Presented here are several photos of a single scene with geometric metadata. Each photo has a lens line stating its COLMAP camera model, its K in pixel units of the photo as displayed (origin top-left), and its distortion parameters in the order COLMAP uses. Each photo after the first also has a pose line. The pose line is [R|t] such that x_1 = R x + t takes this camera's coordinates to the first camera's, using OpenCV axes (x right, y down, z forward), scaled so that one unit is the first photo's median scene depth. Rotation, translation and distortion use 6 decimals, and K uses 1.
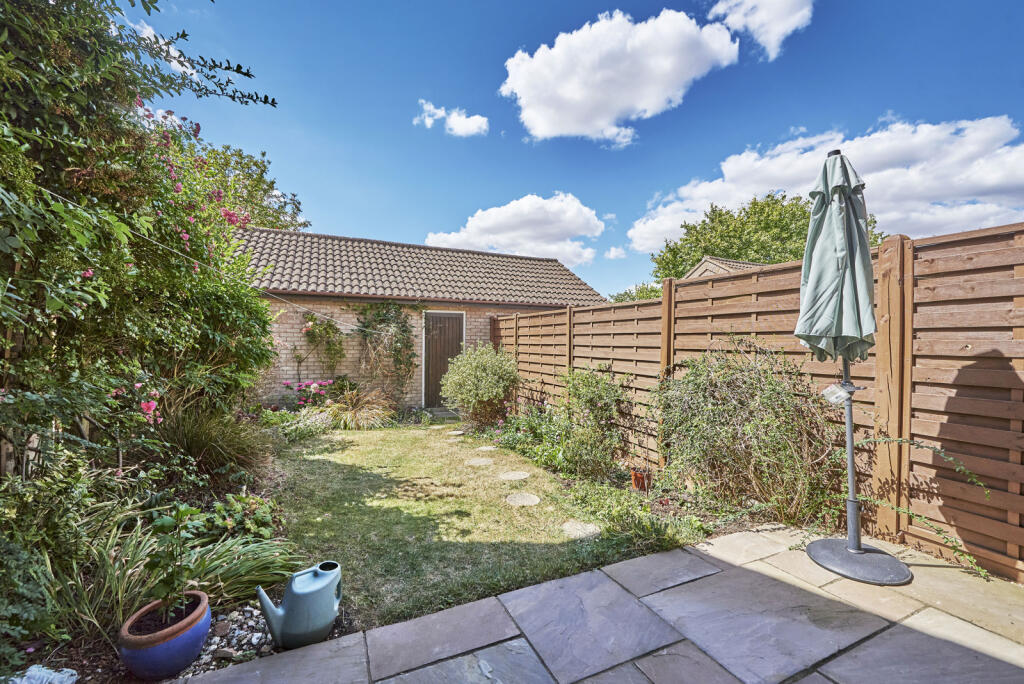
lens RADIAL K [[409.4, 0, 510.3], [0, 409.4, 341.2], [0, 0, 1]] dist [-0.000123, -0.000374]
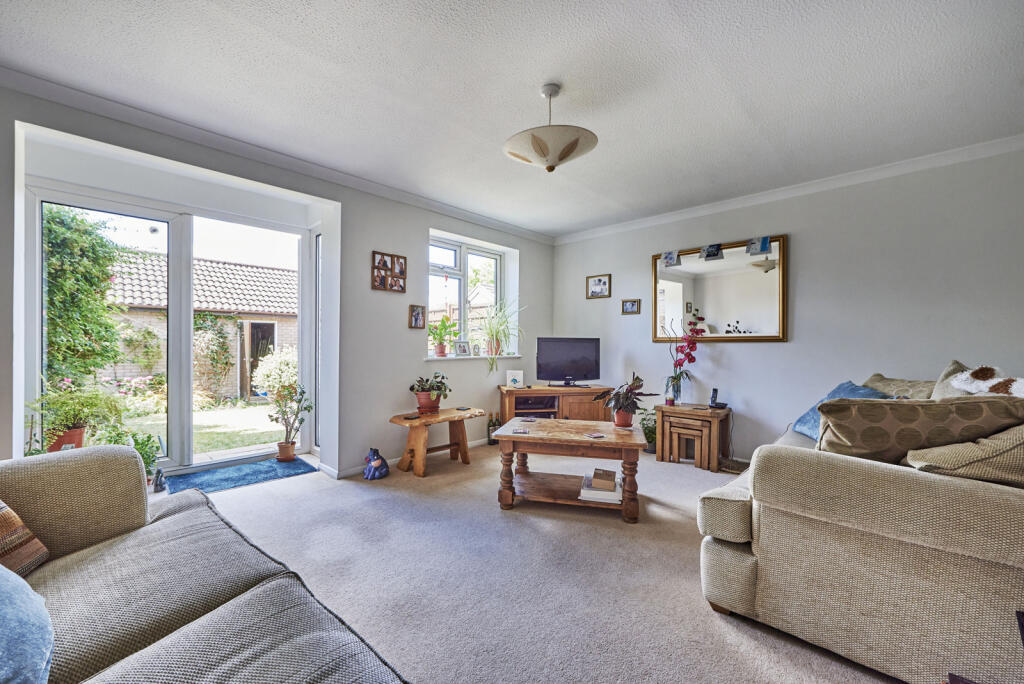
lens RADIAL K [[409.4, 0, 508.8], [0, 409.4, 343.9], [0, 0, 1]] dist [-0.000123, -0.000374]
pose [[0.933843, -0.002820, 0.357673, 0.105734], [0.004973, 0.999975, -0.005100, 0.006702], [-0.357650, 0.006541, 0.933833, -0.434539]]
